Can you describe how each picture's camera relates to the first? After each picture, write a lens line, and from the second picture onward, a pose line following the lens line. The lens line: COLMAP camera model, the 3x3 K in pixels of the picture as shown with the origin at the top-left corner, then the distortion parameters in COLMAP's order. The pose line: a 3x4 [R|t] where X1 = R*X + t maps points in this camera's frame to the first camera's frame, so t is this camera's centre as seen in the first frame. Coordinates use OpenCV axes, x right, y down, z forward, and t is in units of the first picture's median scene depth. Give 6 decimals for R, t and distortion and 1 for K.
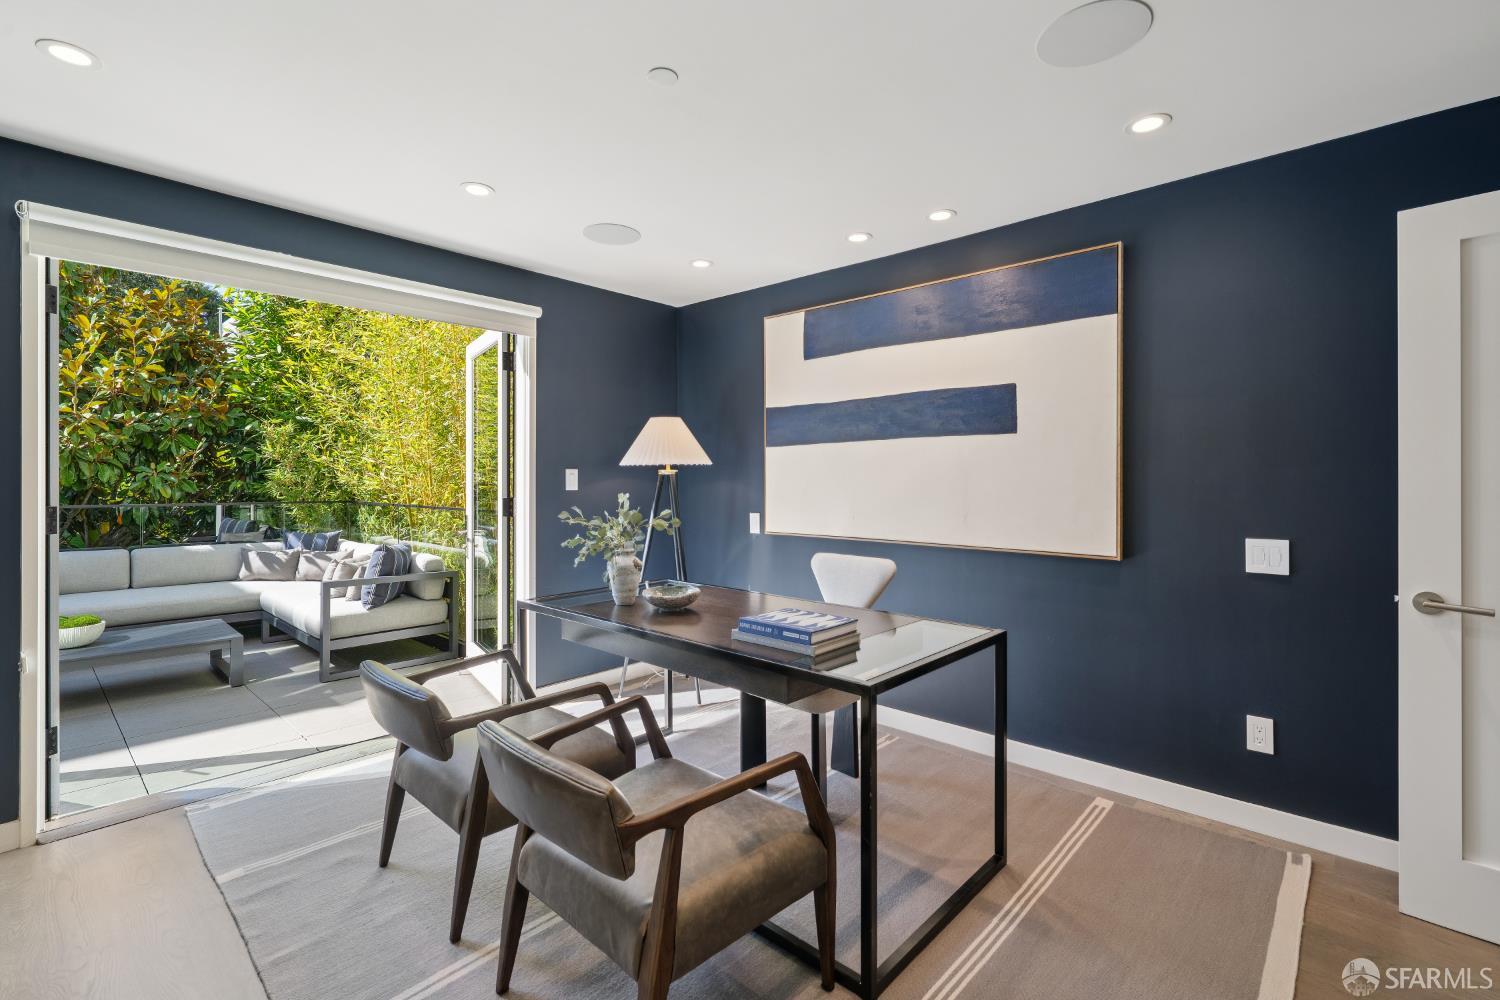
lens RADIAL K [[670.4, 0, 755.8], [0, 670.4, 487.8], [0, 0, 1]] dist [0.000426, -0.000779]
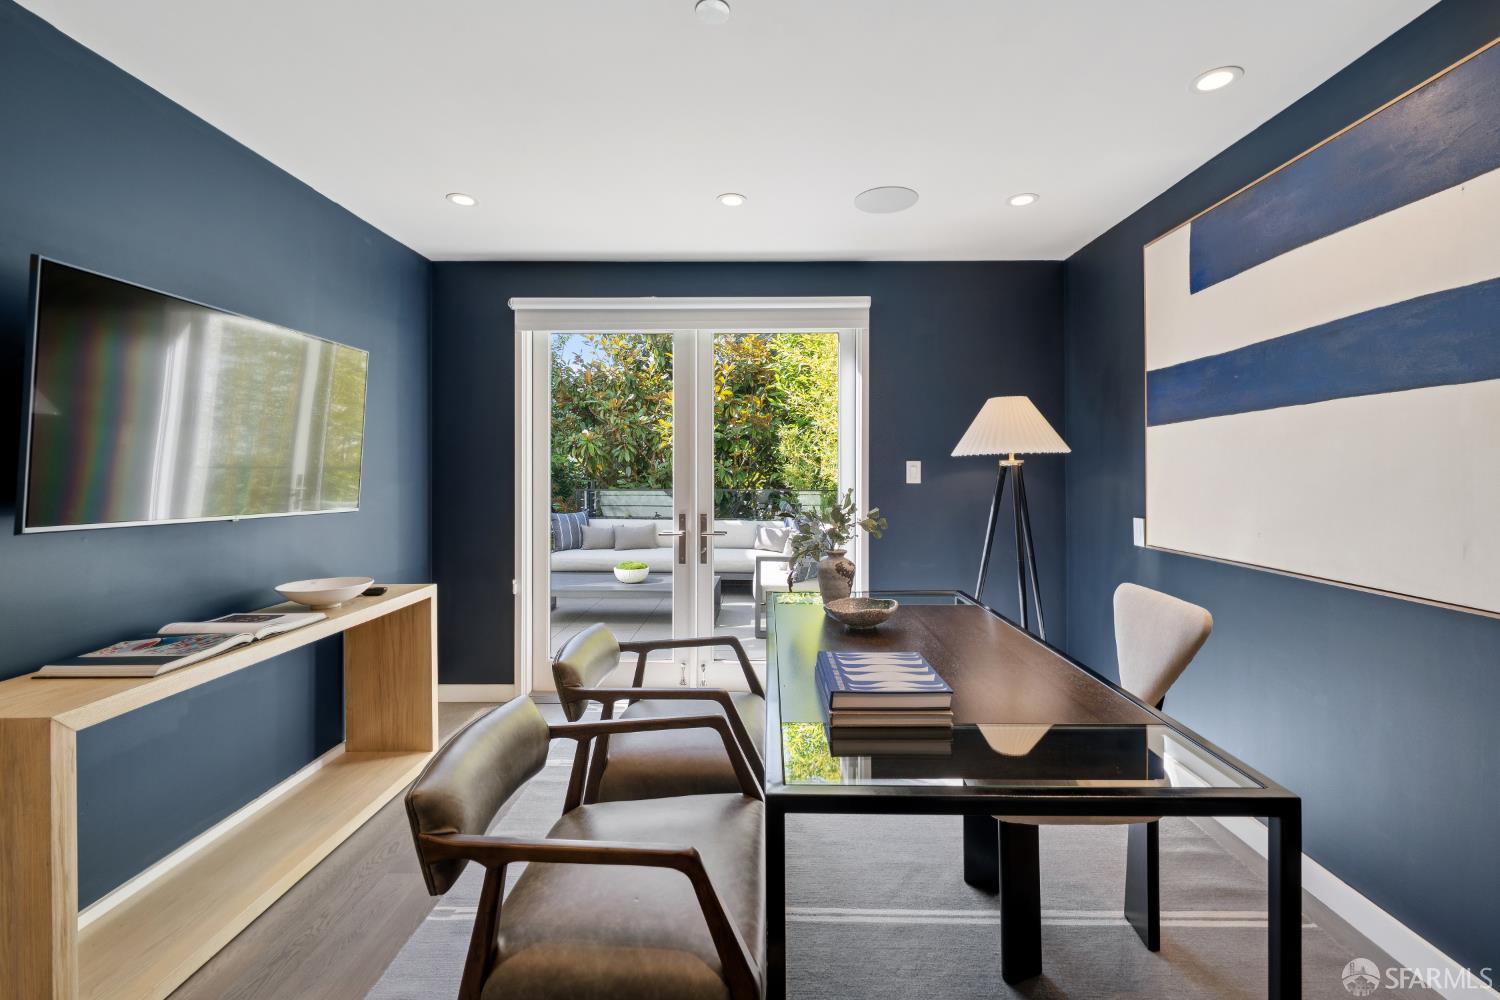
lens RADIAL K [[646.6, 0, 761.5], [0, 646.6, 473.5], [0, 0, 1]] dist [0.003870, -0.000143]
pose [[0.669423, 0.000453, -0.742882, 0.256166], [-0.007185, 0.999957, -0.005865, -0.003440], [0.742847, 0.009263, 0.669397, 0.236202]]
